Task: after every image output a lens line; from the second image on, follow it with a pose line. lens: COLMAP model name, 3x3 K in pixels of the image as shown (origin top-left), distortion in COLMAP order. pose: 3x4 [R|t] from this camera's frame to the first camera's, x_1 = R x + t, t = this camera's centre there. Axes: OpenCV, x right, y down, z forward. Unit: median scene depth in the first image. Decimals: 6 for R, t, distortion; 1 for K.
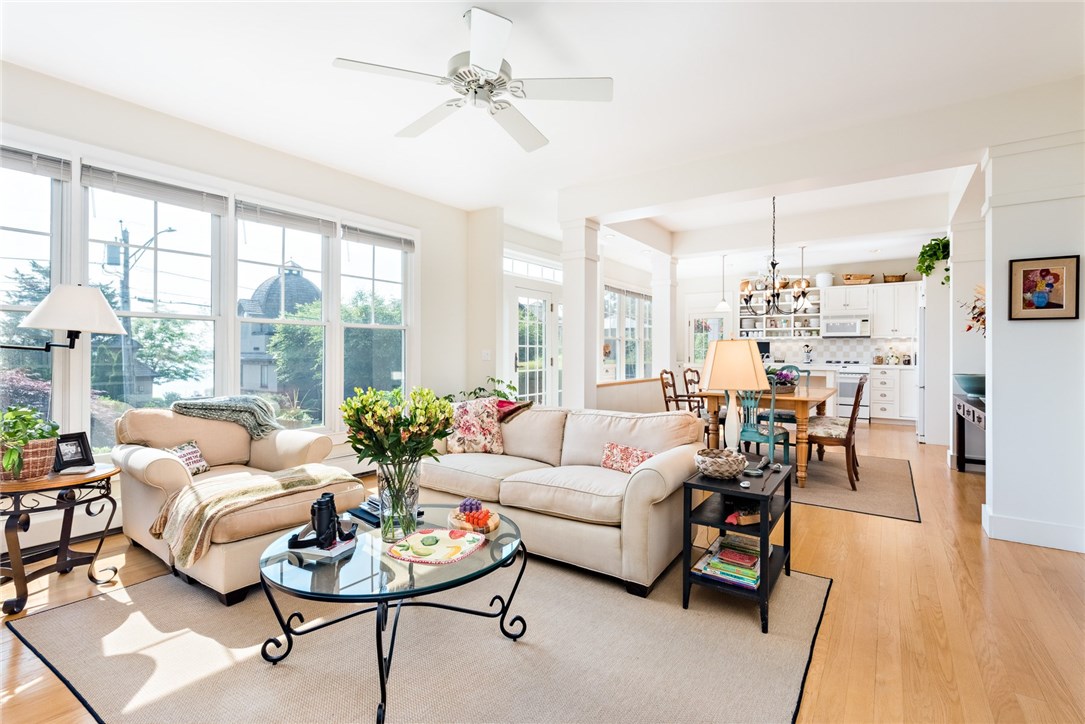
lens RADIAL K [[442.5, 0, 644.2], [0, 442.5, 357.9], [0, 0, 1]] dist [0.000122, -0.000273]
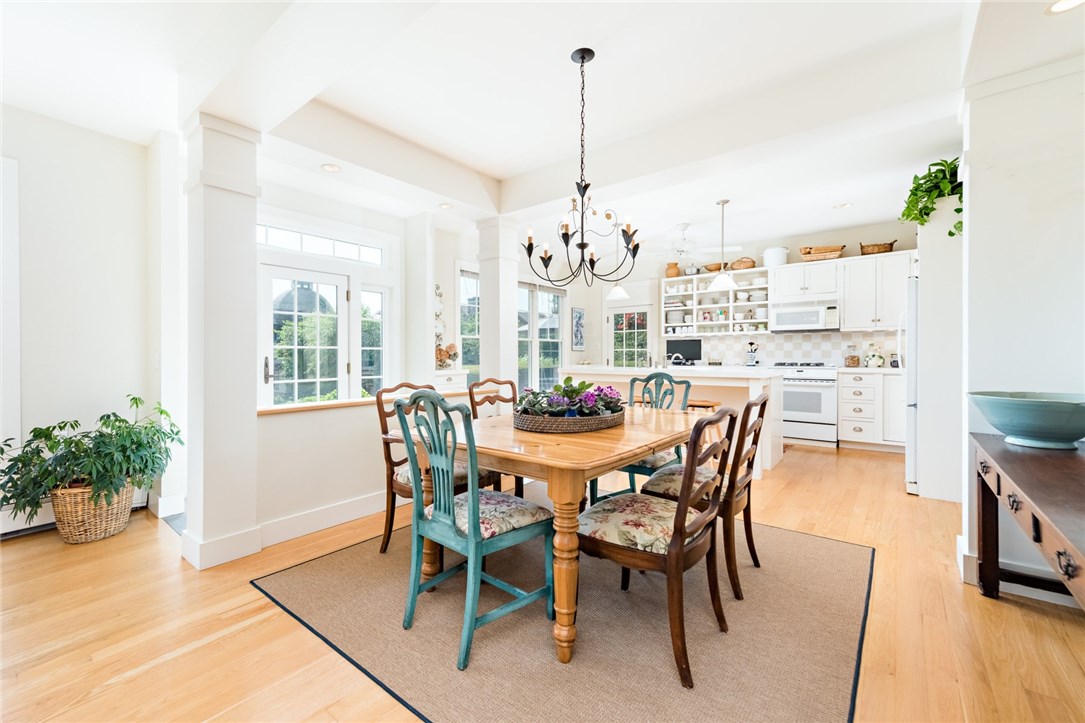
lens RADIAL K [[431.8, 0, 540.4], [0, 431.8, 365.7], [0, 0, 1]] dist [0.008541, -0.002966]
pose [[0.985350, -0.006867, -0.170406, 0.138704], [0.009006, 0.999890, 0.011777, -0.000727], [0.170306, -0.013139, 0.985304, 0.198226]]
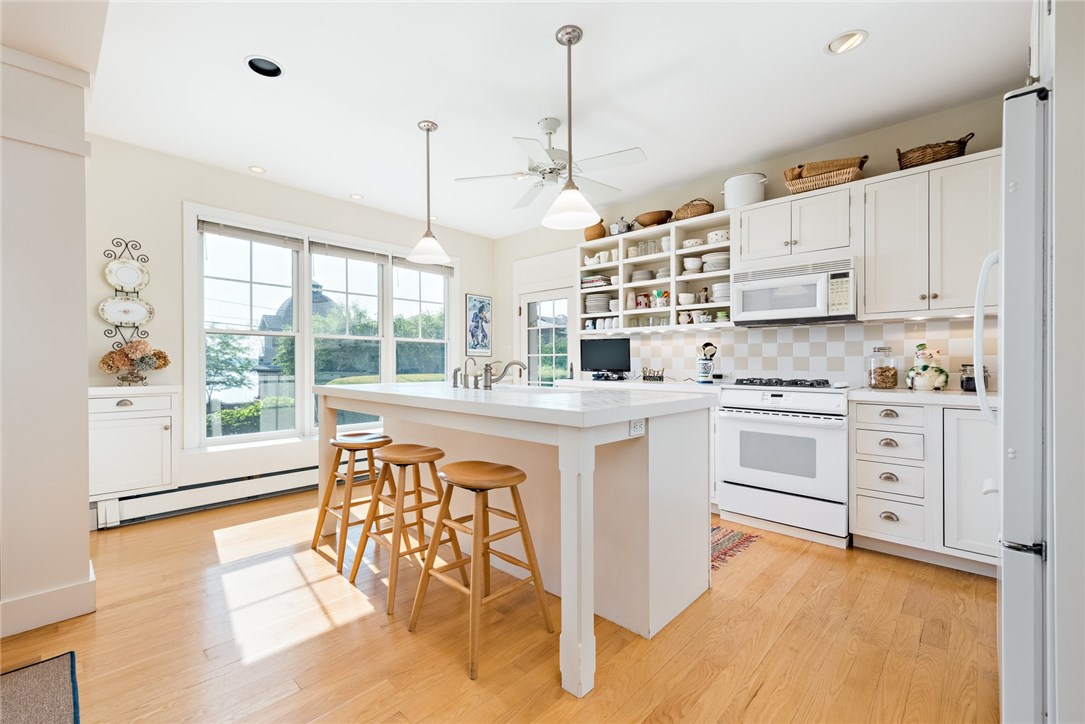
lens RADIAL K [[431.8, 0, 549.8], [0, 431.8, 367.3], [0, 0, 1]] dist [0.008541, -0.002966]
pose [[0.965195, 0.001016, -0.261528, 0.344709], [-0.002736, 0.999977, -0.006214, -0.000765], [0.261516, 0.006714, 0.965176, 0.554757]]
